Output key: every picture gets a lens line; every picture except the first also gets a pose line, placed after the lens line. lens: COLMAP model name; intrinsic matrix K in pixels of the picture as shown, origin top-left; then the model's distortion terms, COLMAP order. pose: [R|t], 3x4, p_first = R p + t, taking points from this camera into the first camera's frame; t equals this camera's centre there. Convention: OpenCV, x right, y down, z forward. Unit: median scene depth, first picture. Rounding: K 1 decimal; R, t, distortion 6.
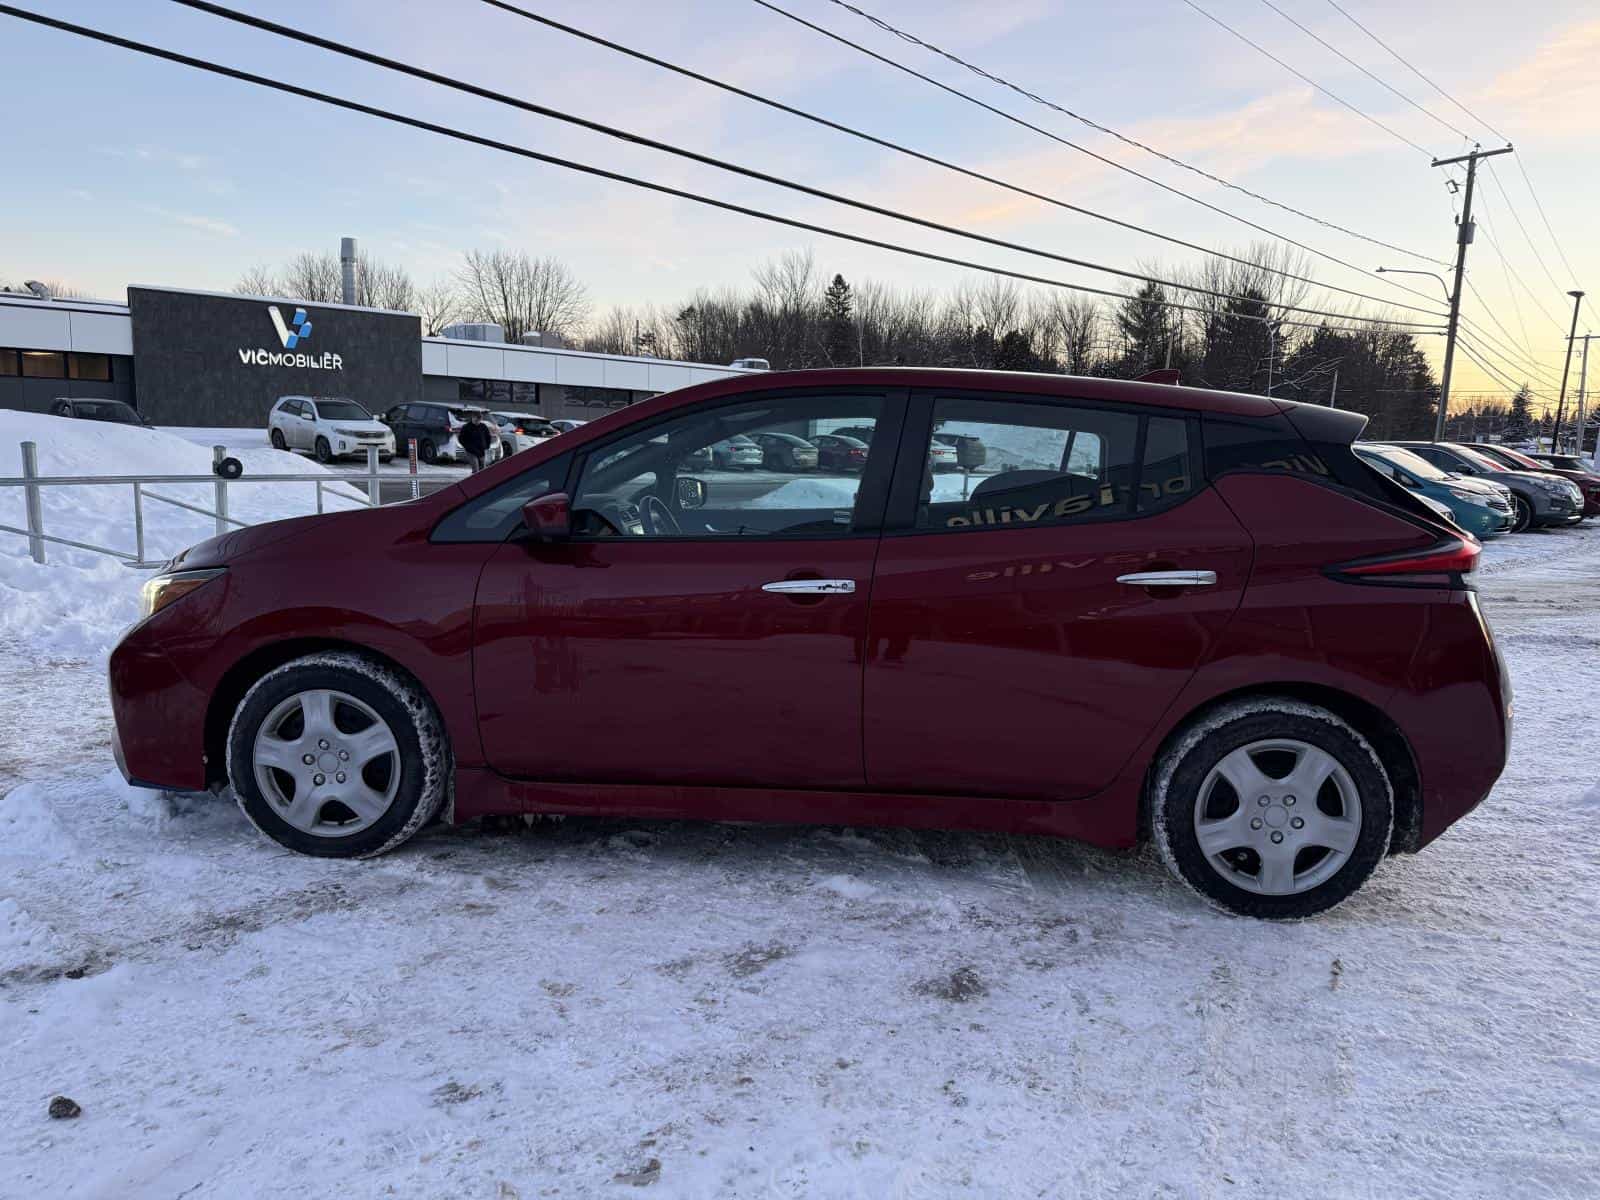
lens RADIAL K [[1137.3, 0, 800.0], [0, 1137.3, 600.0], [0, 0, 1]] dist [0.122741, -0.184762]
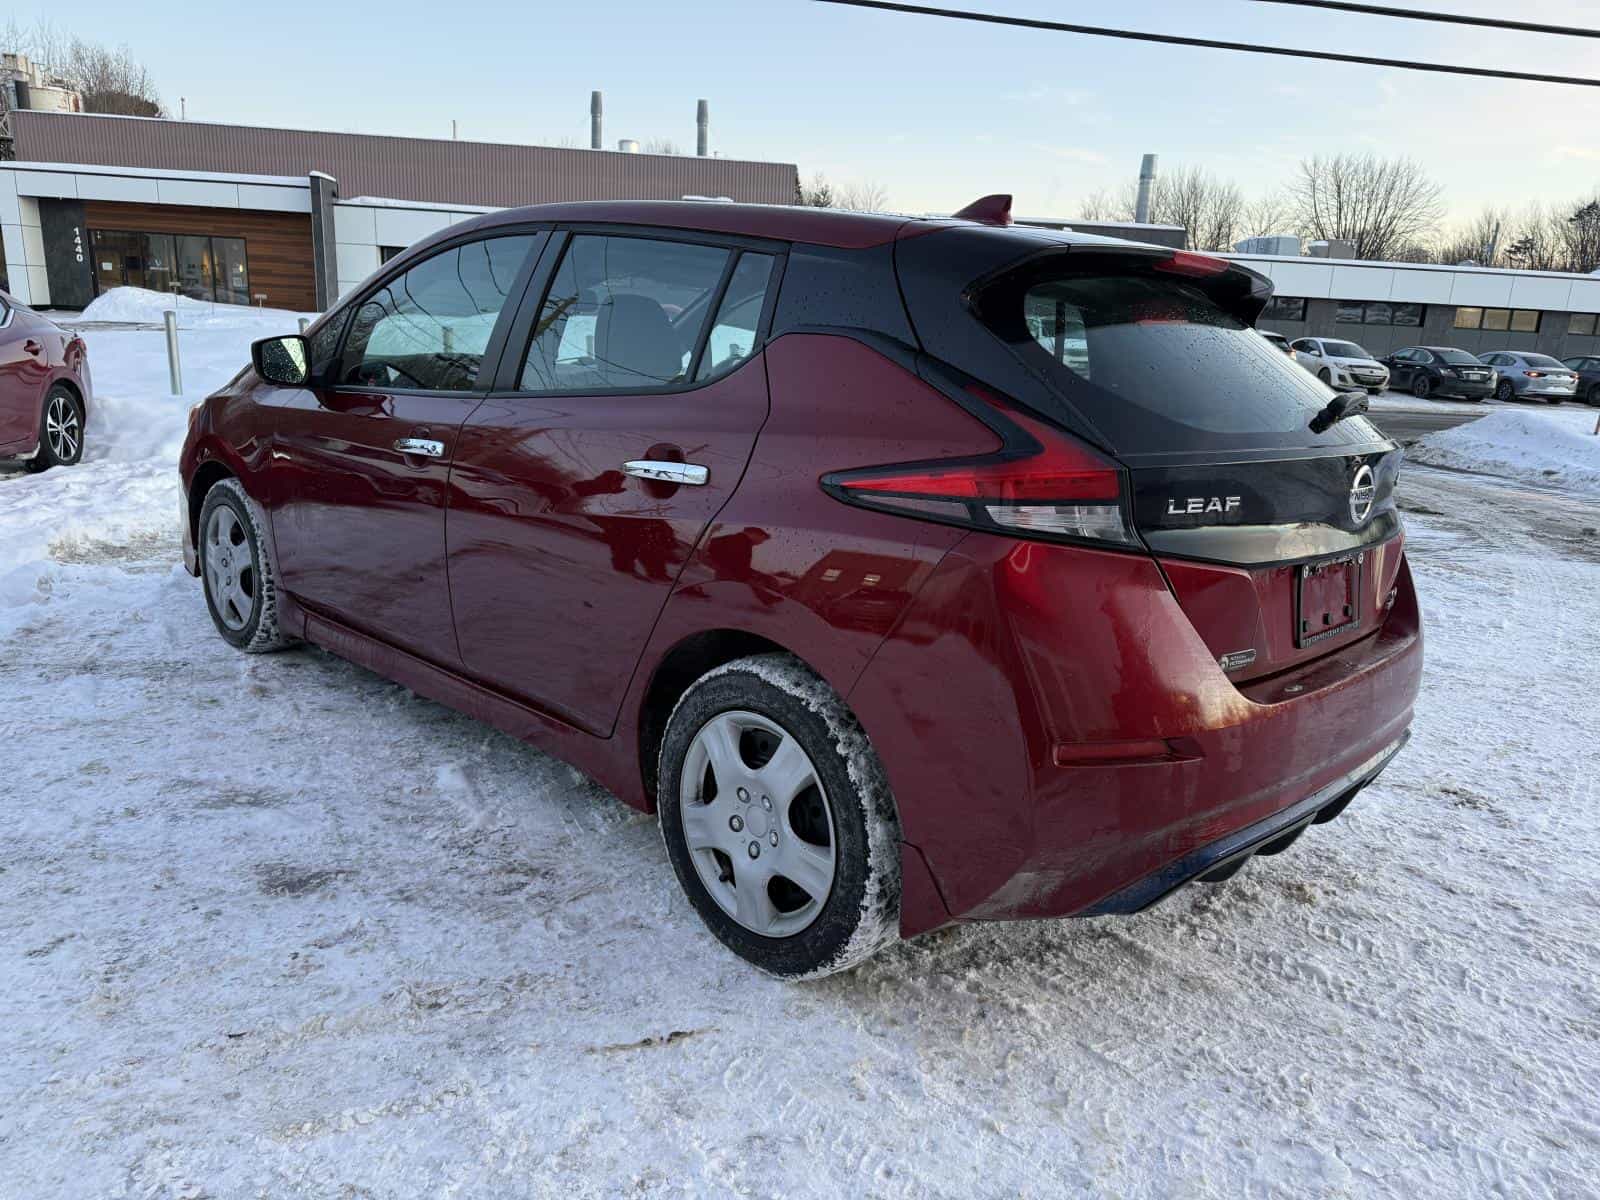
lens RADIAL K [[1144.1, 0, 803.8], [0, 1144.1, 595.4], [0, 0, 1]] dist [0.009378, -0.009198]
pose [[0.760506, 0.153639, -0.630892, 0.829888], [-0.114792, 0.988113, 0.102256, -0.022950], [0.639103, -0.005345, 0.769102, 0.472607]]
